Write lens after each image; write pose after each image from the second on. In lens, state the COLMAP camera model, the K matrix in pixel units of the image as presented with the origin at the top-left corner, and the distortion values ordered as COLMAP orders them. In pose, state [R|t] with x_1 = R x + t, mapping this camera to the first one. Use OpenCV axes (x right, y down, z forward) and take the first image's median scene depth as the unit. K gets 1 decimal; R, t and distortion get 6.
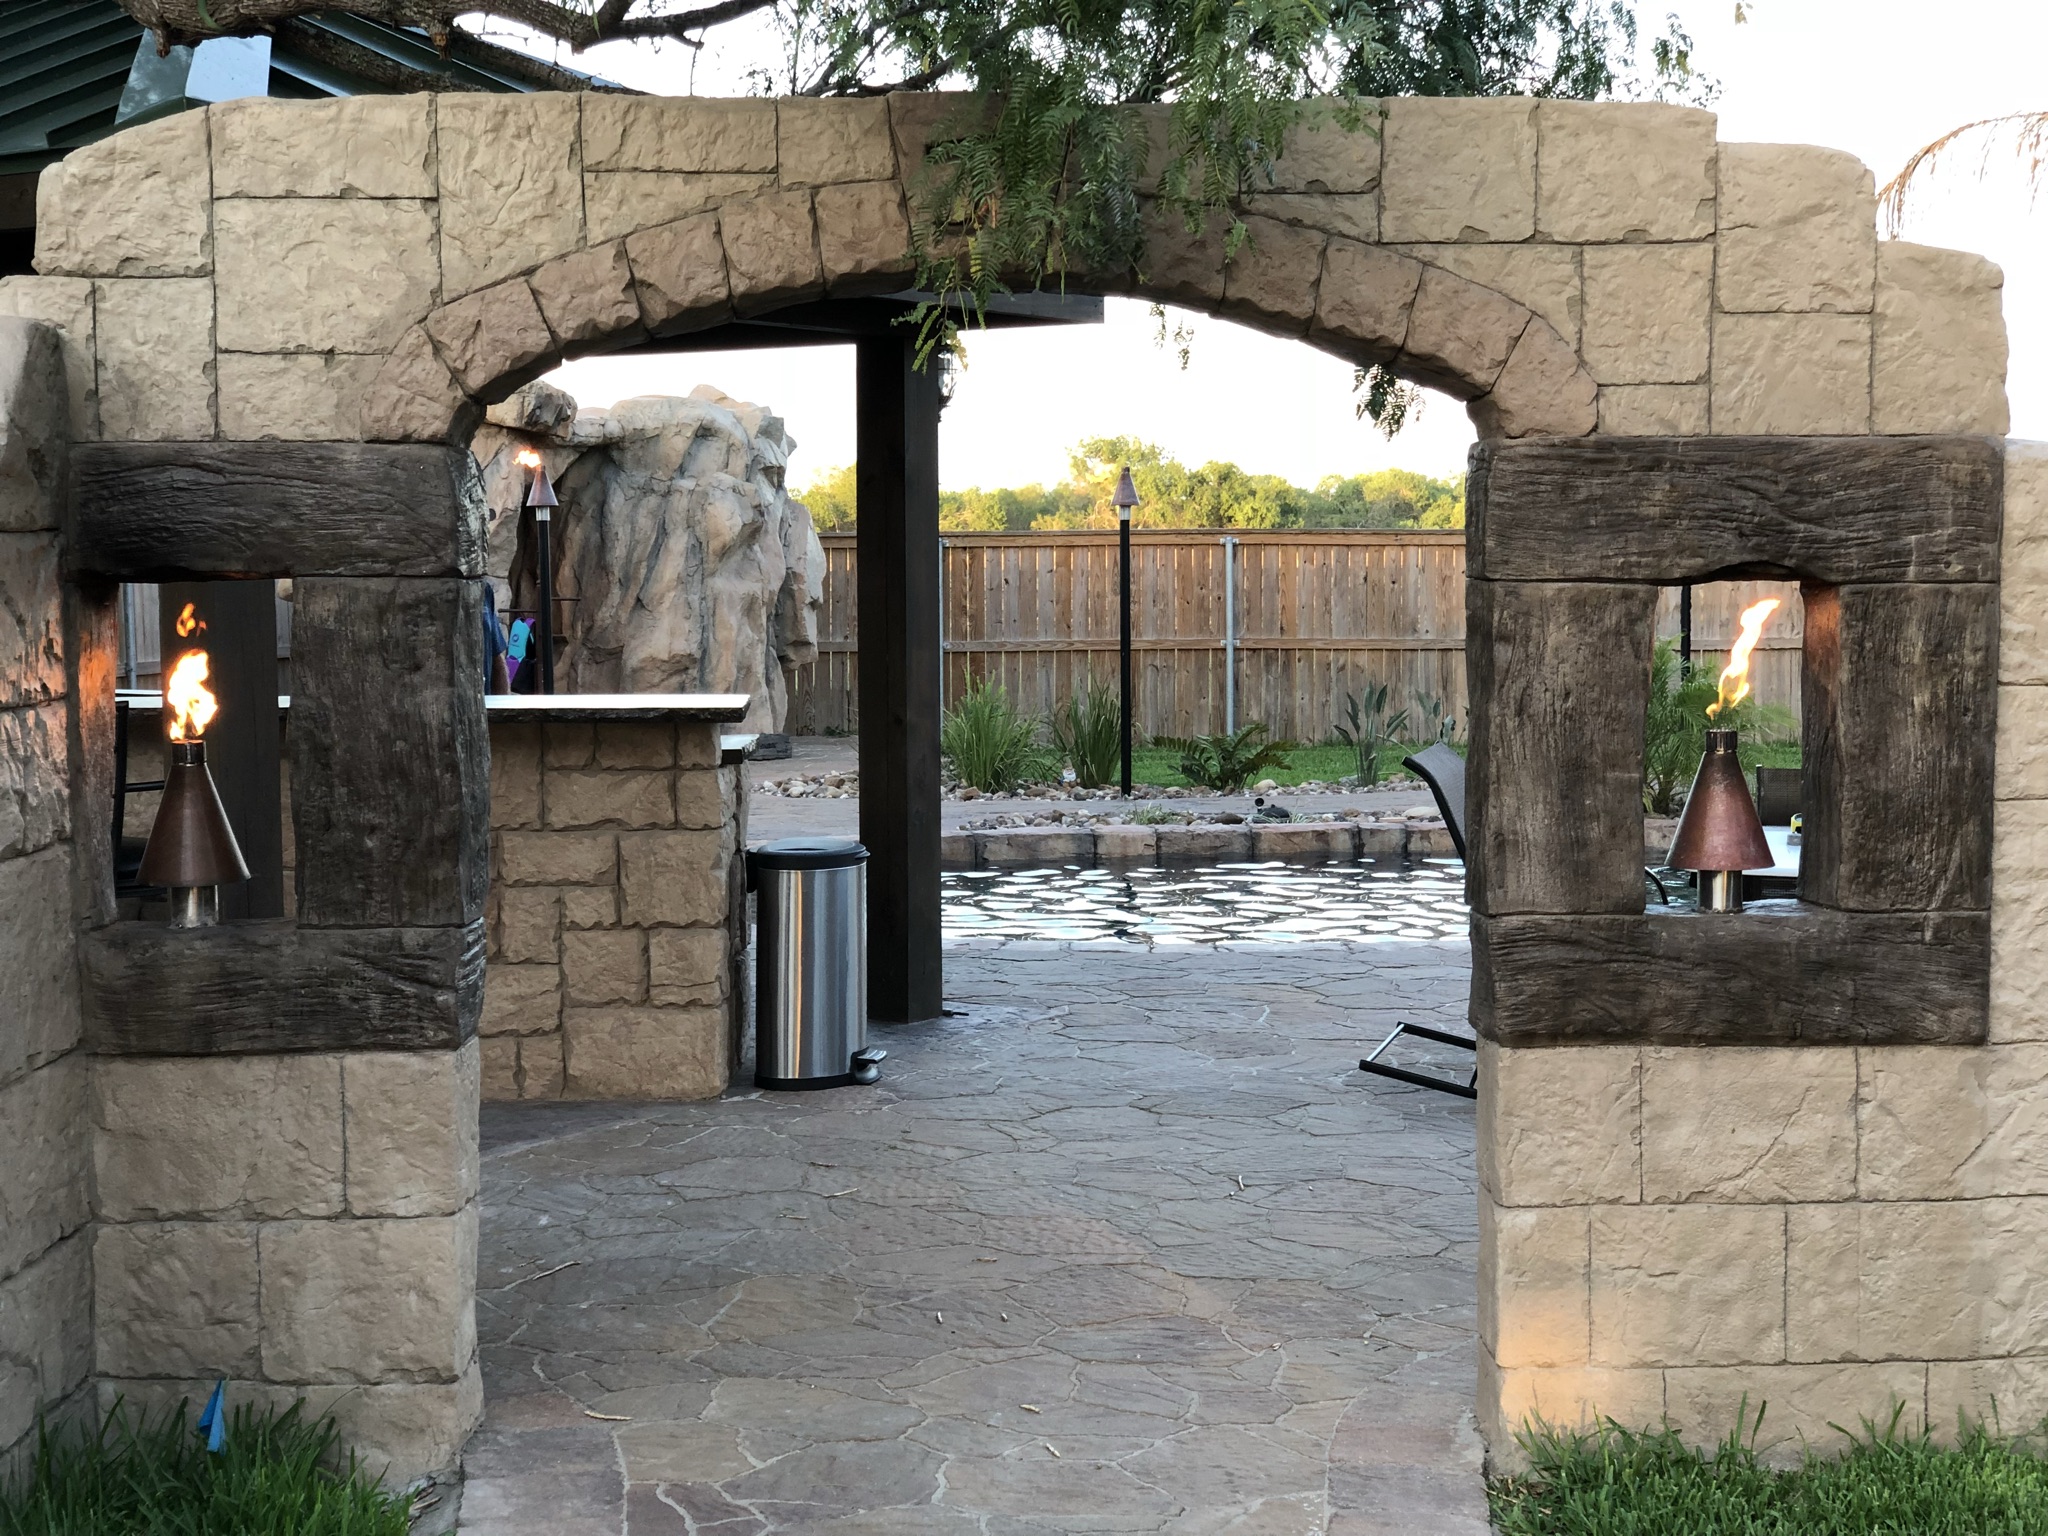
lens RADIAL K [[2959.6, 0, 1024.0], [0, 2959.6, 768.0], [0, 0, 1]] dist [0.153640, -0.540054]
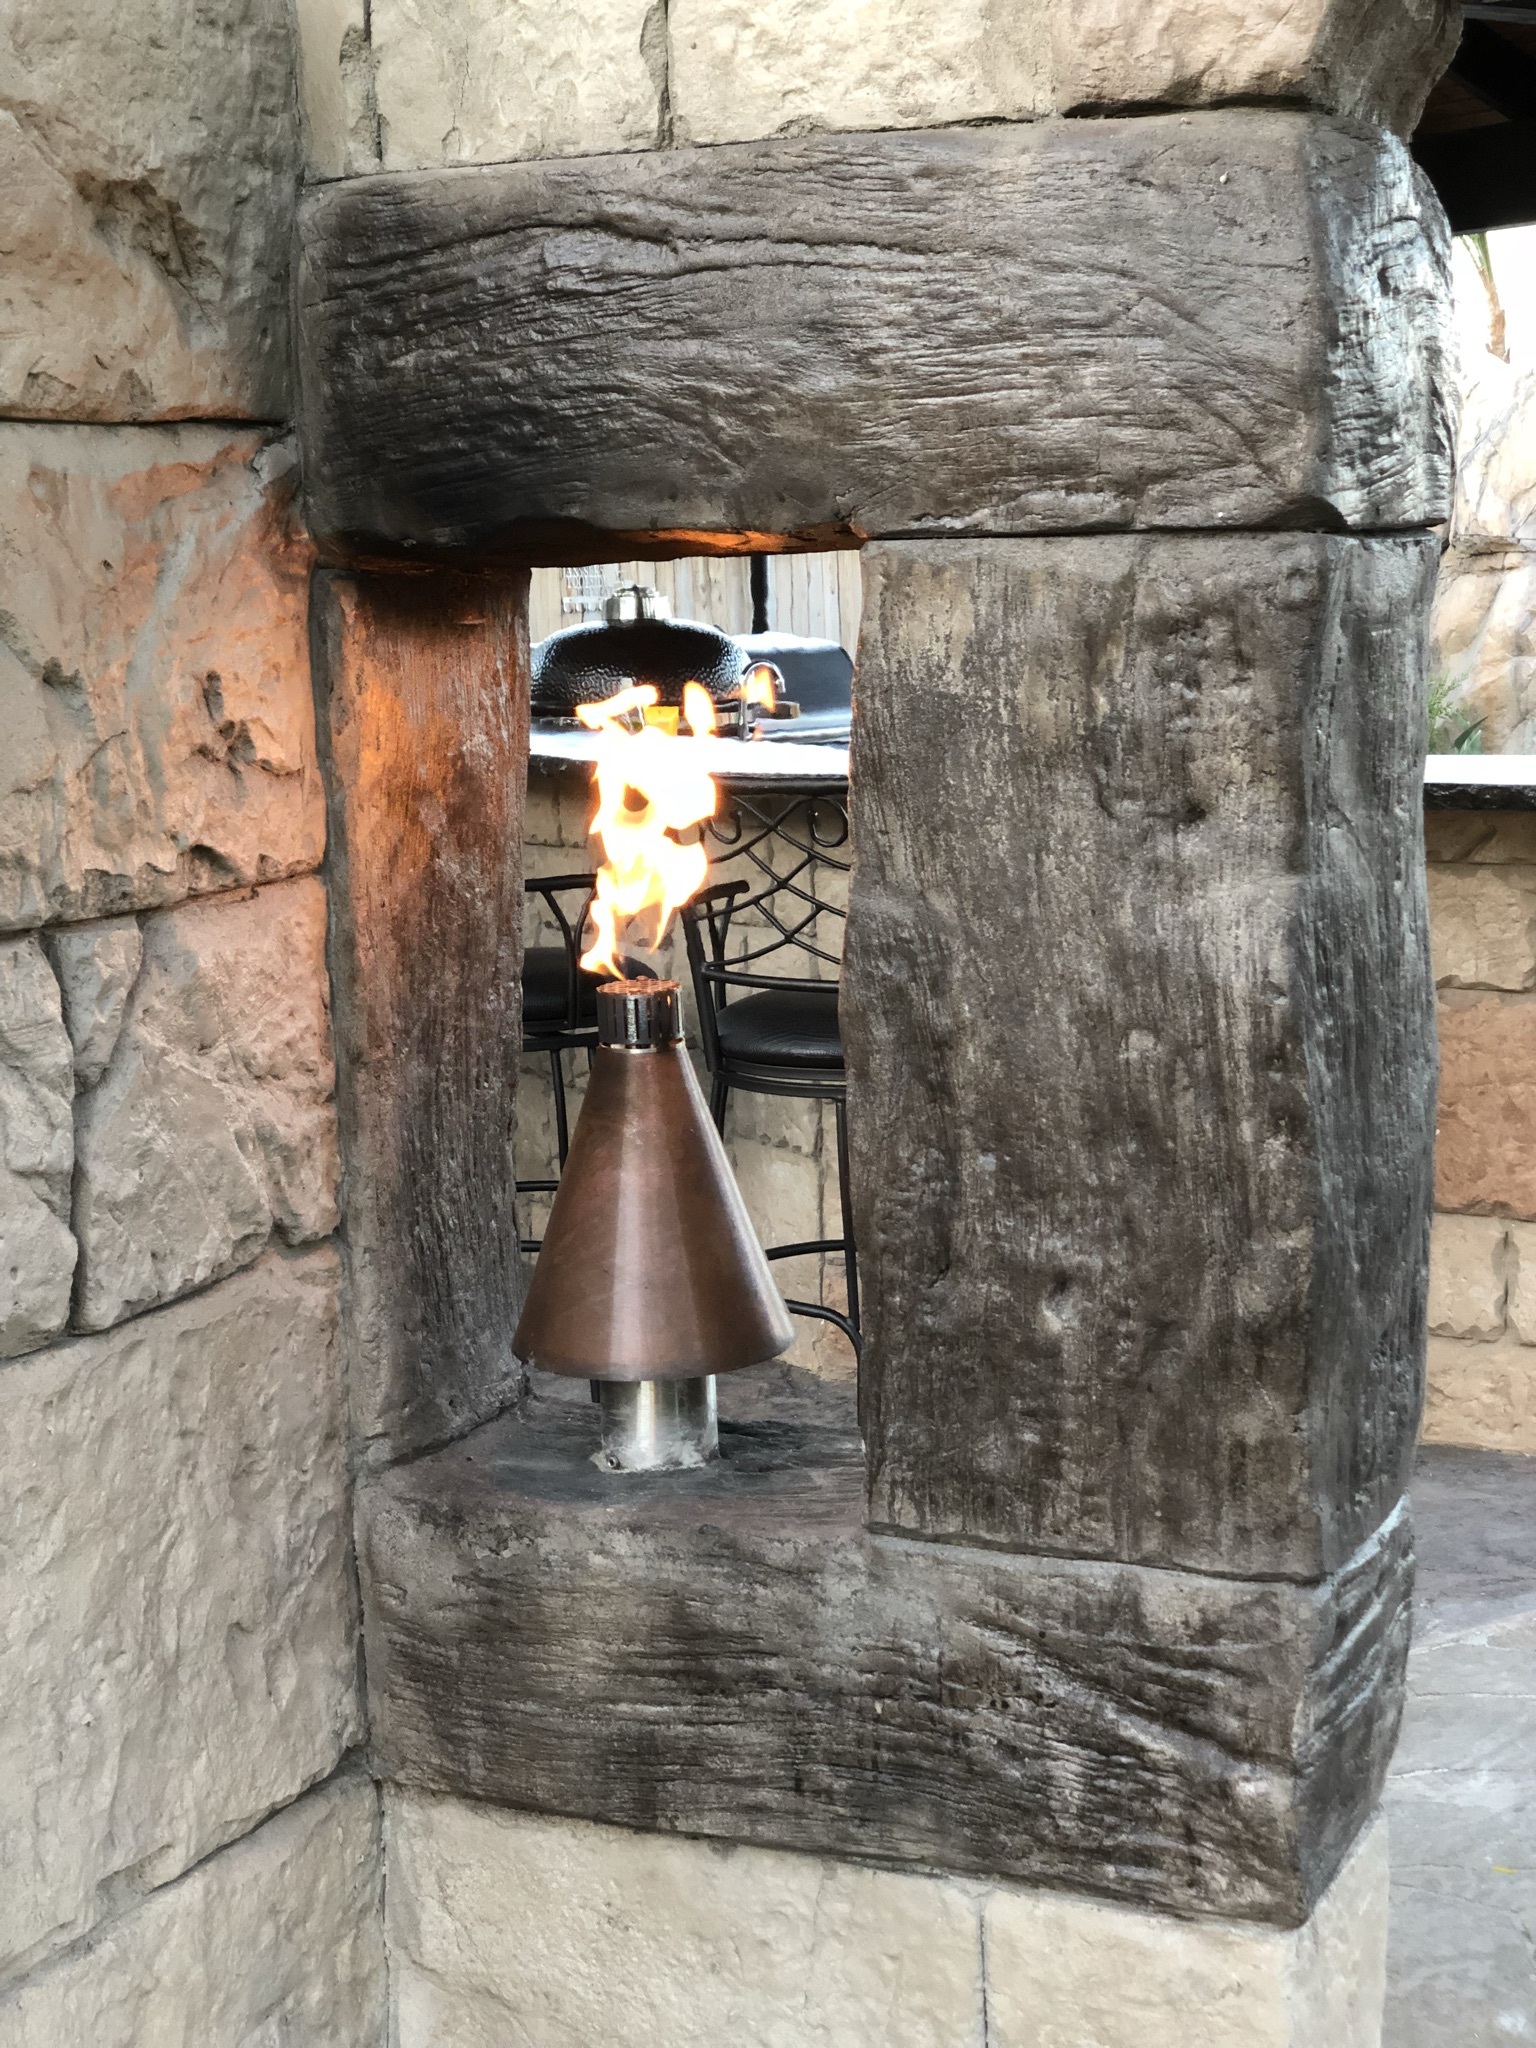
lens RADIAL K [[2959.6, 0, 768.0], [0, 2959.6, 1024.0], [0, 0, 1]] dist [0.153640, -0.540054]
pose [[0.894013, 0.052987, -0.444897, -0.099200], [-0.012656, 0.995572, 0.093142, -0.040506], [0.447863, -0.077639, 0.890725, 0.686409]]
